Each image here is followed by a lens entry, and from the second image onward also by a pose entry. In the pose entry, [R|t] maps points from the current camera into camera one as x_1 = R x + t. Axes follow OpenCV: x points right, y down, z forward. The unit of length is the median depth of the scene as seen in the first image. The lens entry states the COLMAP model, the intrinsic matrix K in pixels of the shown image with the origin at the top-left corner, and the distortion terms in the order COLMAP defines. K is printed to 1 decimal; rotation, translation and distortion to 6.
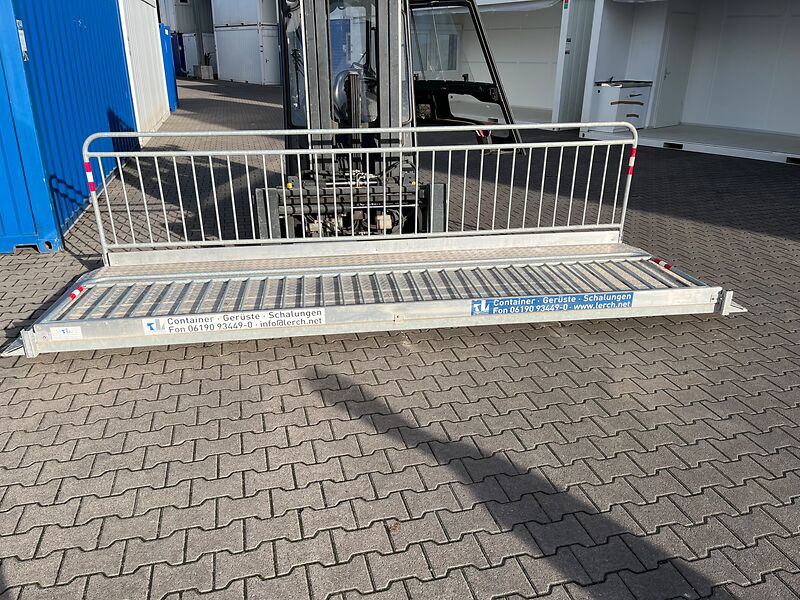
lens RADIAL K [[605.3, 0, 399.1], [0, 605.3, 295.4], [0, 0, 1]] dist [0.060110, -0.070024]
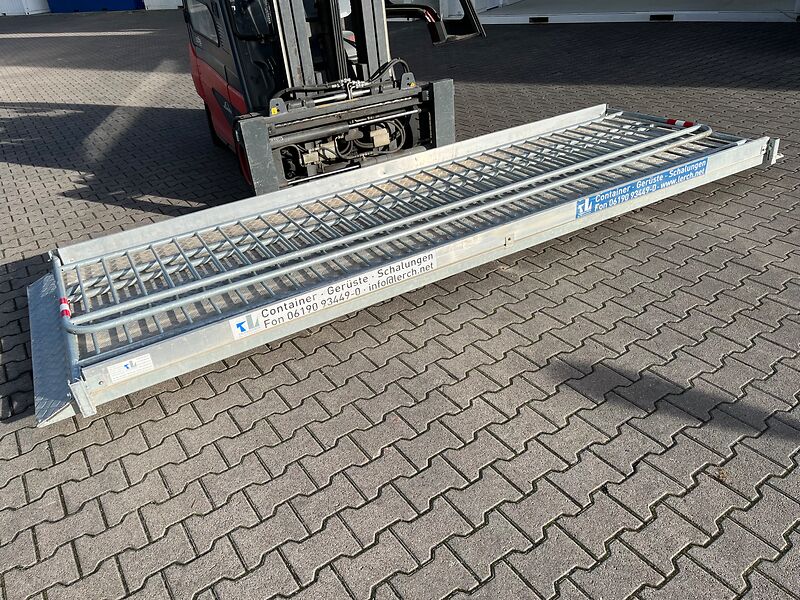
lens RADIAL K [[605.3, 0, 401.1], [0, 605.3, 303.6], [0, 0, 1]] dist [0.060110, -0.070024]
pose [[0.926798, -0.255496, 0.275257, -0.383395], [0.214722, 0.961805, 0.169782, -0.052055], [-0.308122, -0.098250, 0.946260, 0.237370]]
